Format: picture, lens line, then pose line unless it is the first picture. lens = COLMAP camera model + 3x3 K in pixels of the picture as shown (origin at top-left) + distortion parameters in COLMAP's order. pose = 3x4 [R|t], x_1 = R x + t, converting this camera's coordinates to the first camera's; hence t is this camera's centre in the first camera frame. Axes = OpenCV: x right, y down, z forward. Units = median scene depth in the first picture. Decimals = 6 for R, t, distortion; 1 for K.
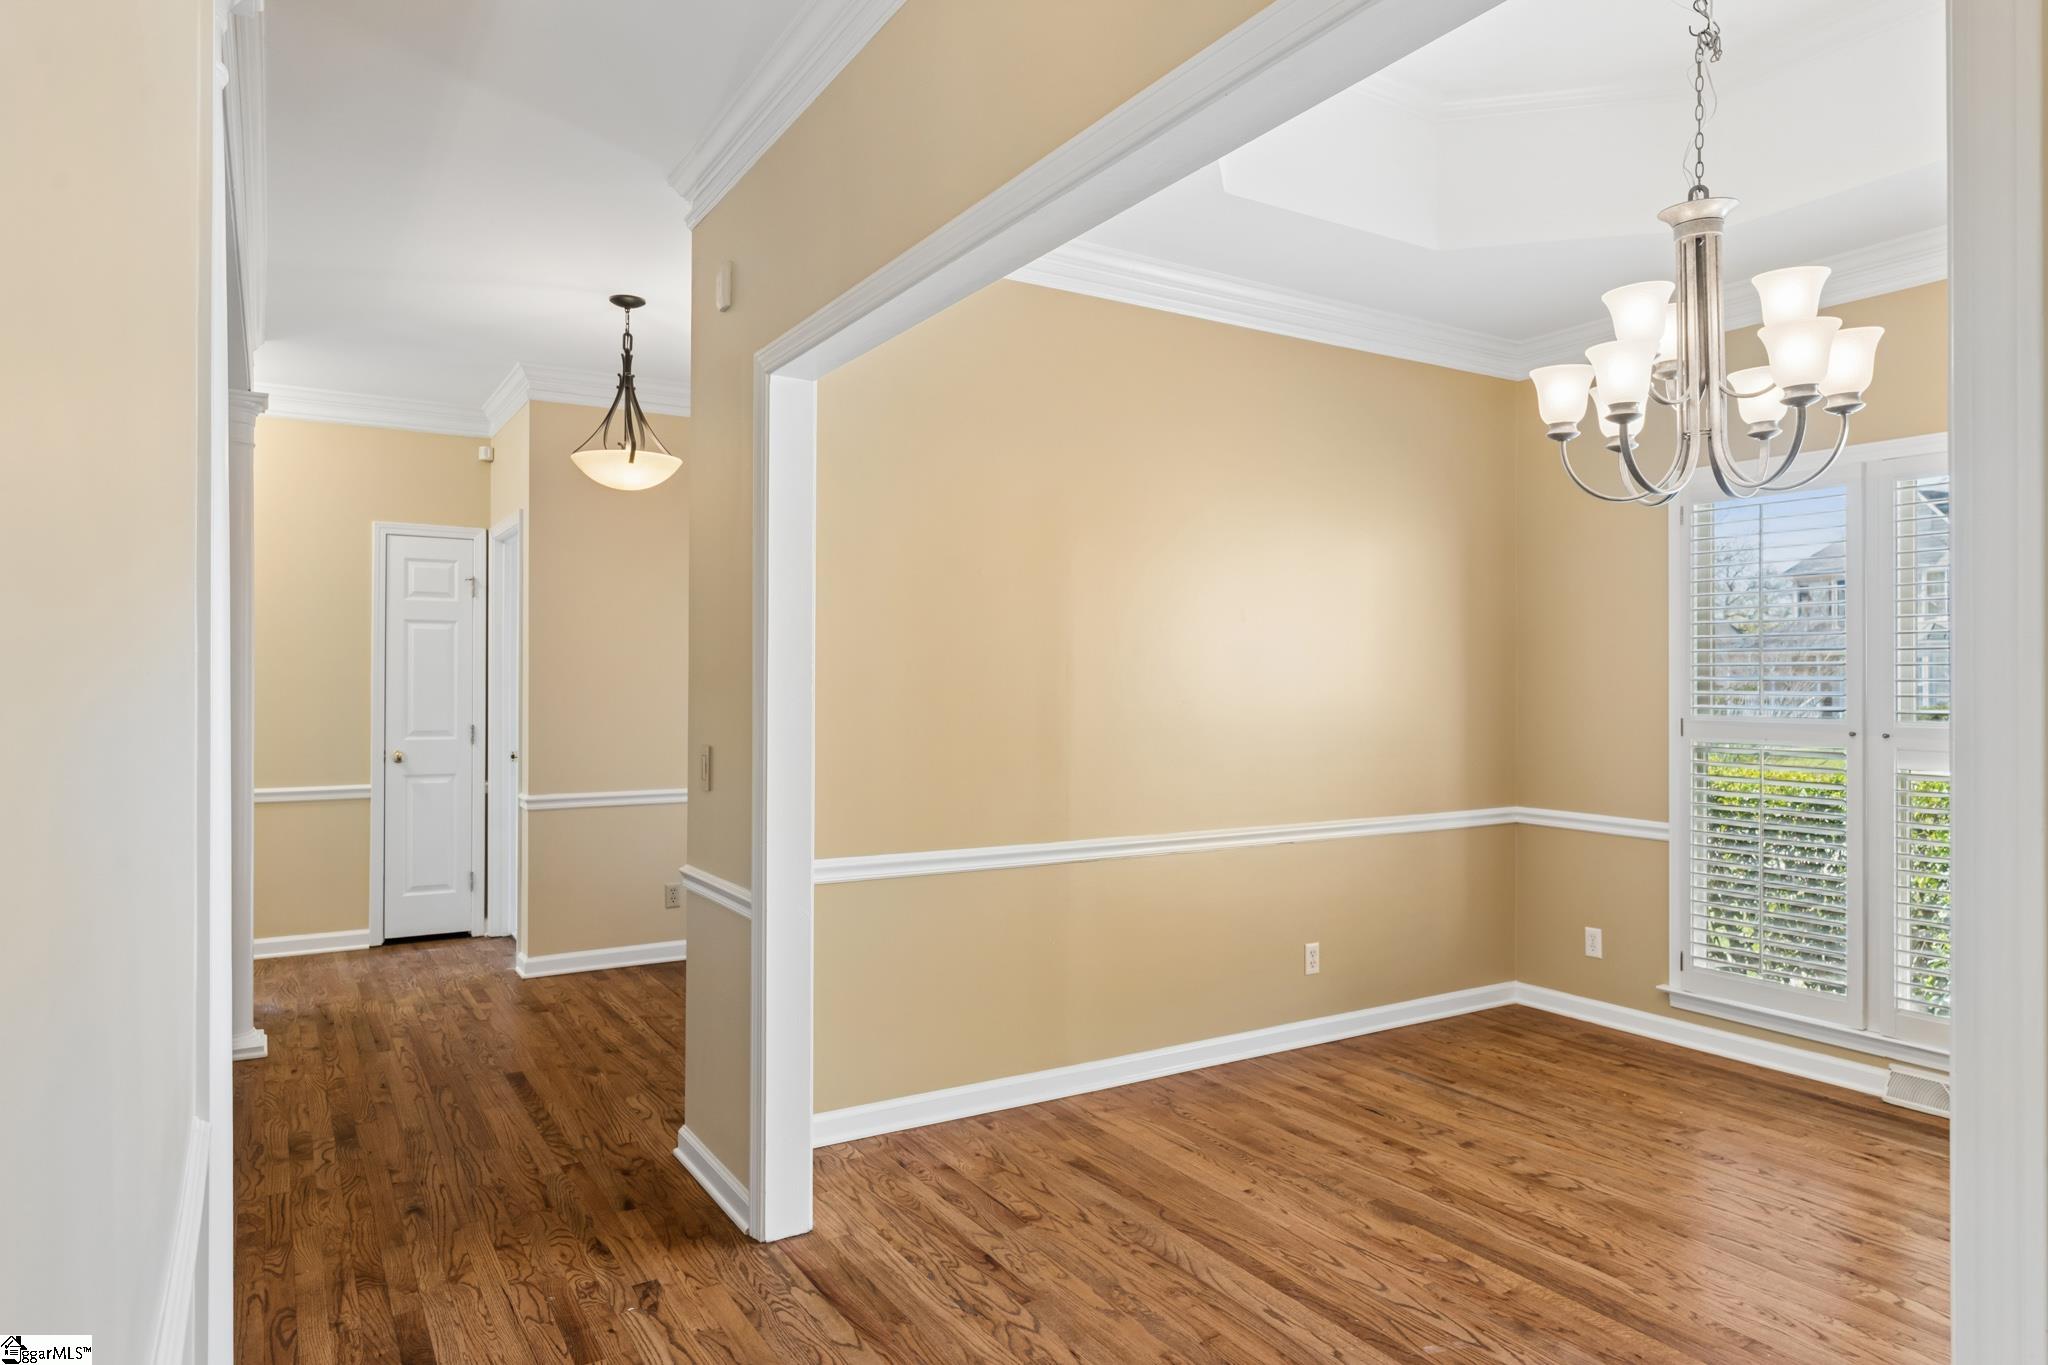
lens RADIAL K [[1236.5, 0, 1024.8], [0, 1236.5, 680.8], [0, 0, 1]] dist [-0.003583, 0.002321]
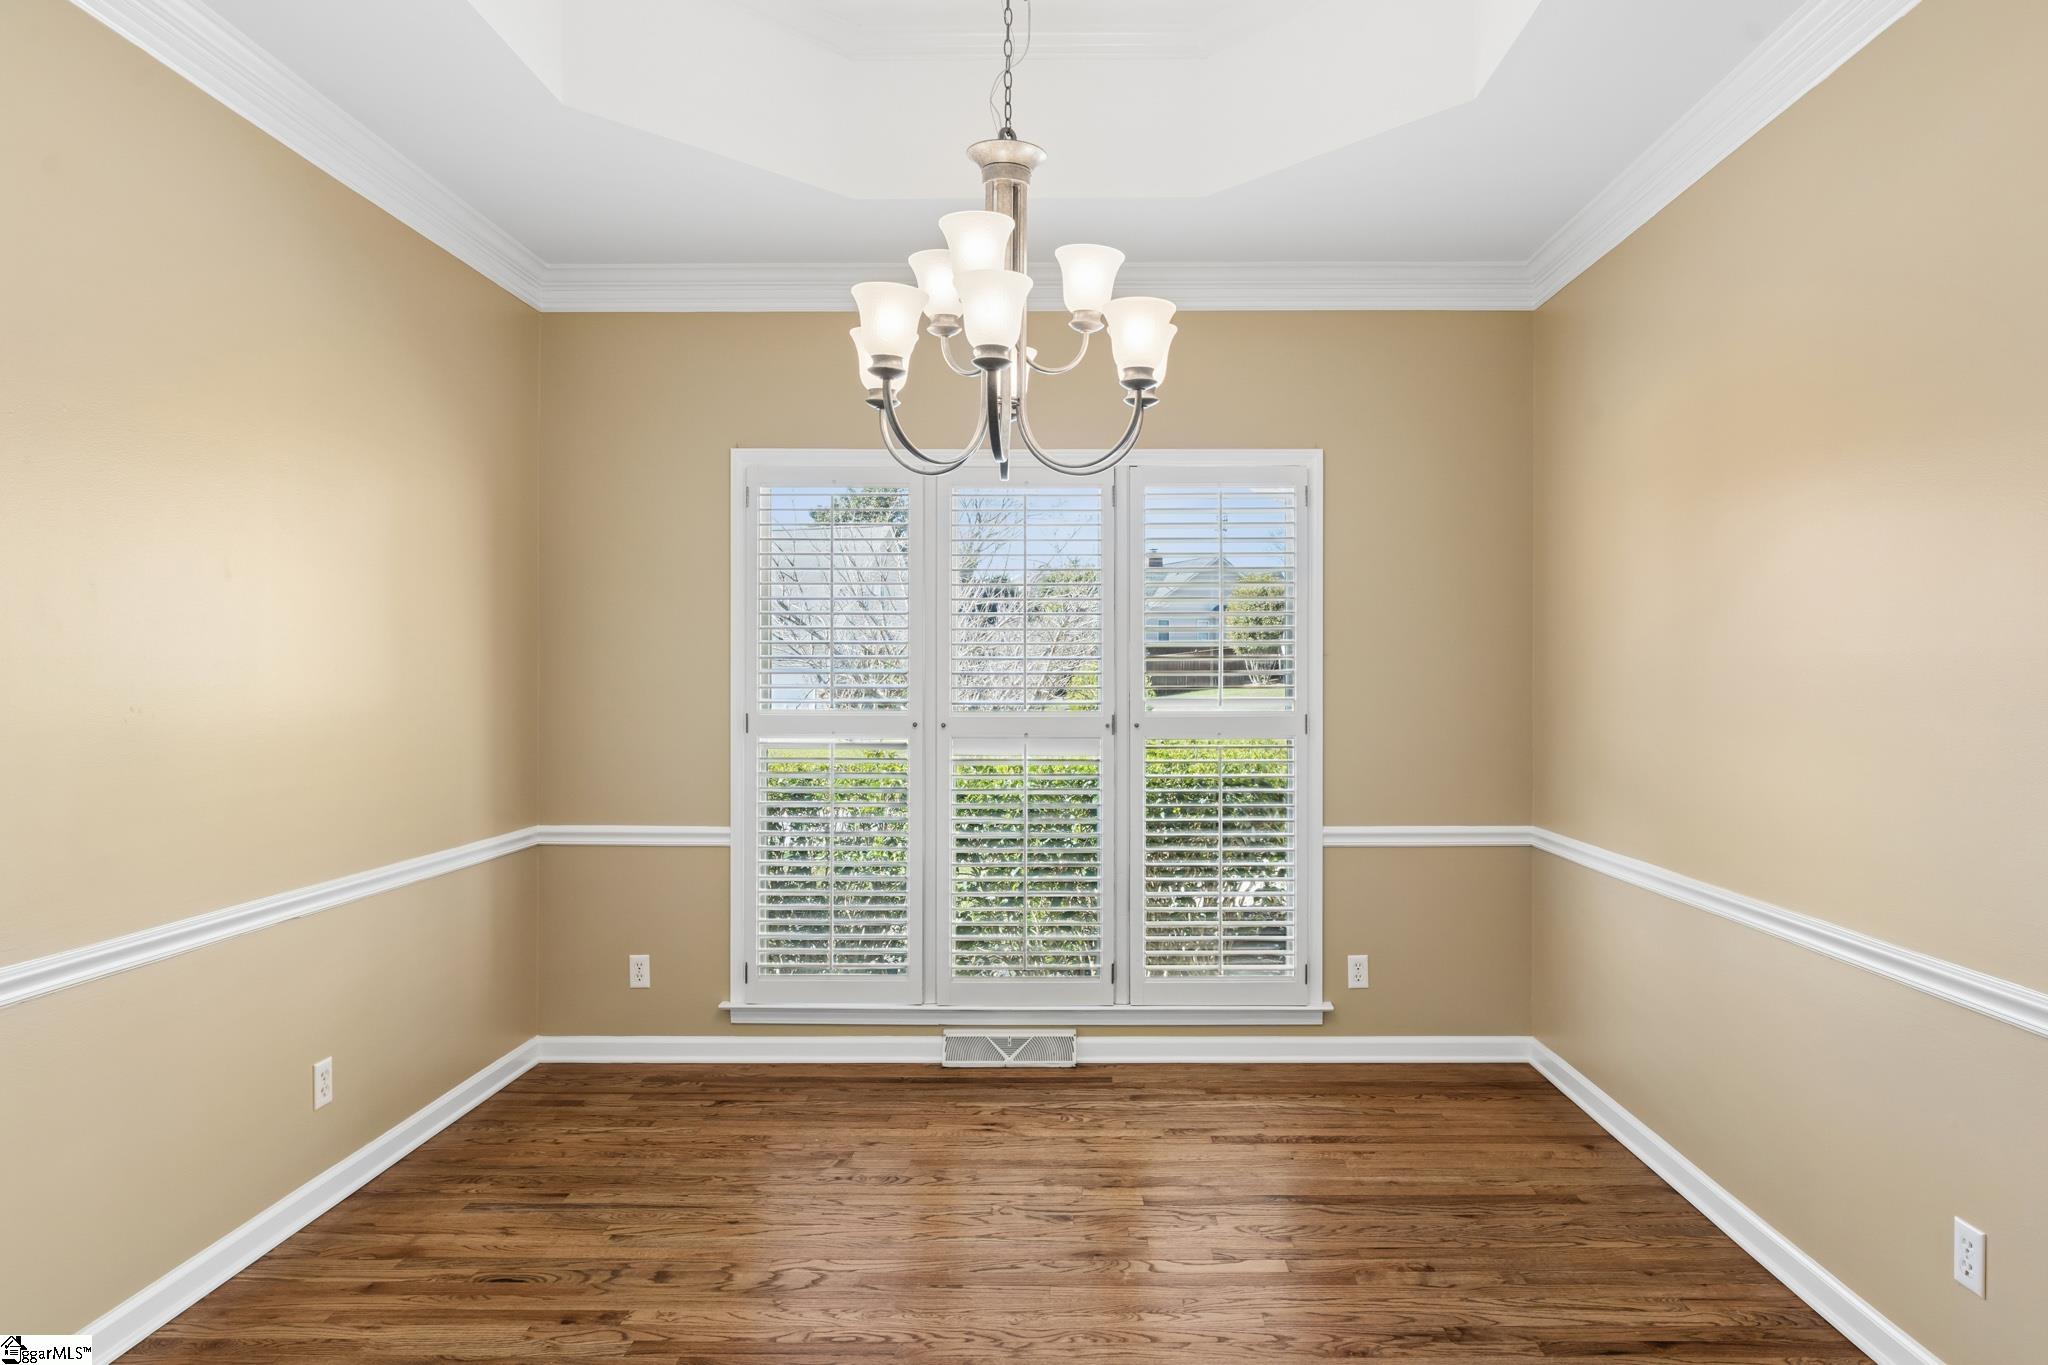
lens RADIAL K [[1195.1, 0, 1026.8], [0, 1195.1, 675.4], [0, 0, 1]] dist [0.002043, -0.000873]
pose [[0.525534, 0.000595, 0.850772, -0.139513], [-0.000372, 1.000000, -0.000469, 0.001901], [-0.850773, -0.000070, 0.525534, 0.373707]]
